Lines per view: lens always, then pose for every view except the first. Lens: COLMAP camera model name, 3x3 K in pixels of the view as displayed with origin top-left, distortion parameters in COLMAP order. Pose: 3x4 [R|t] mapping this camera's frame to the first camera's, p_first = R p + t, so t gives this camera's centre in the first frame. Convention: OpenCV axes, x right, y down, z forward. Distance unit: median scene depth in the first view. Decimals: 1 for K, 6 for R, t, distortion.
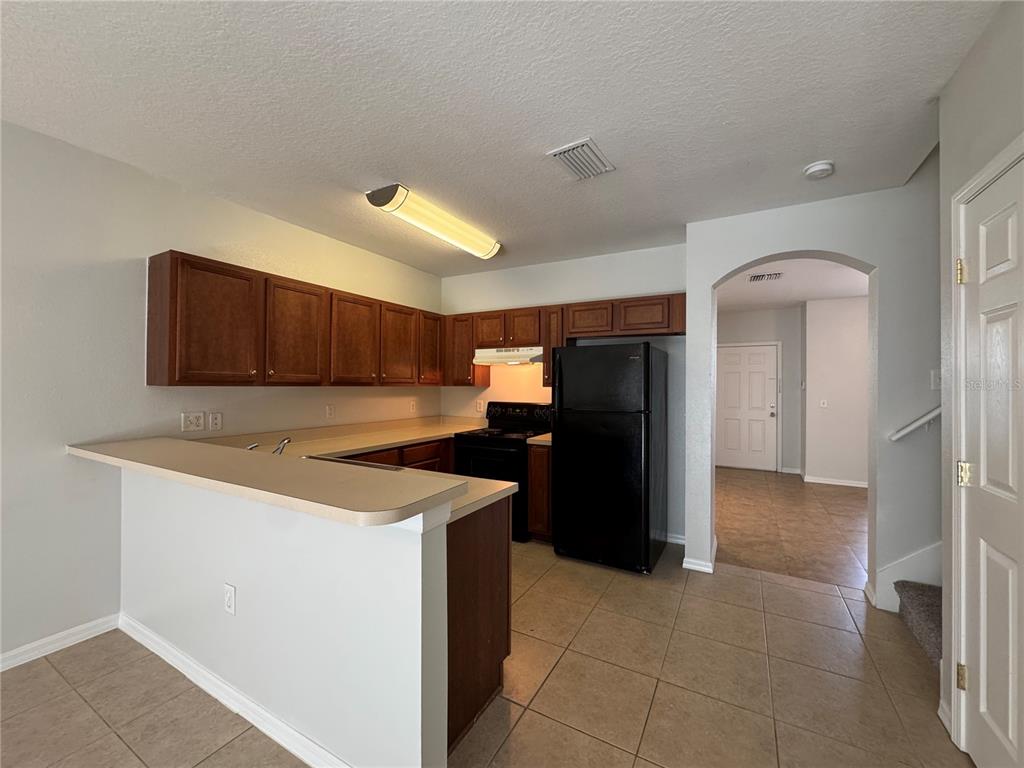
lens RADIAL K [[407.3, 0, 516.8], [0, 407.3, 381.6], [0, 0, 1]] dist [-0.003982, 0.000681]
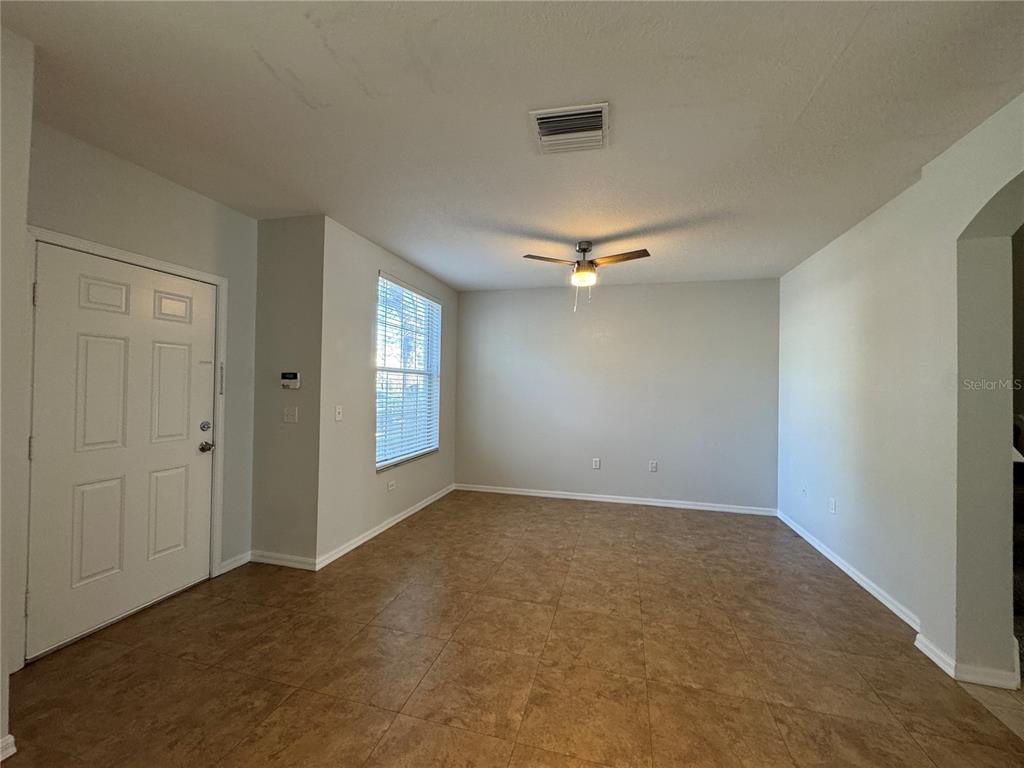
lens RADIAL K [[407.3, 0, 512.8], [0, 407.3, 380.1], [0, 0, 1]] dist [-0.003982, 0.000681]
pose [[-0.245834, 0.001979, 0.969310, 0.232821], [-0.029312, 0.999525, -0.009474, 0.010492], [-0.968869, -0.030742, -0.245659, 1.296815]]
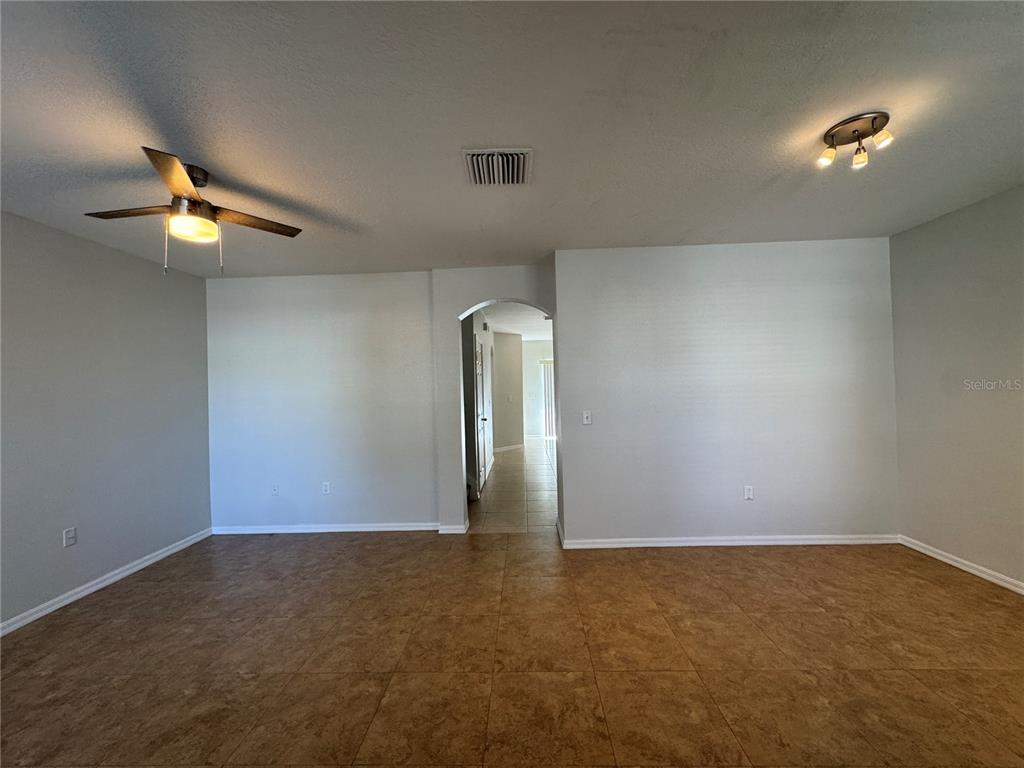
lens RADIAL K [[407.3, 0, 513.5], [0, 407.3, 385.6], [0, 0, 1]] dist [-0.003982, 0.000681]
pose [[-0.884054, 0.017326, -0.467064, 0.917595], [0.025508, 0.999612, -0.011202, 0.002282], [0.466689, -0.021817, -0.884152, 1.590764]]
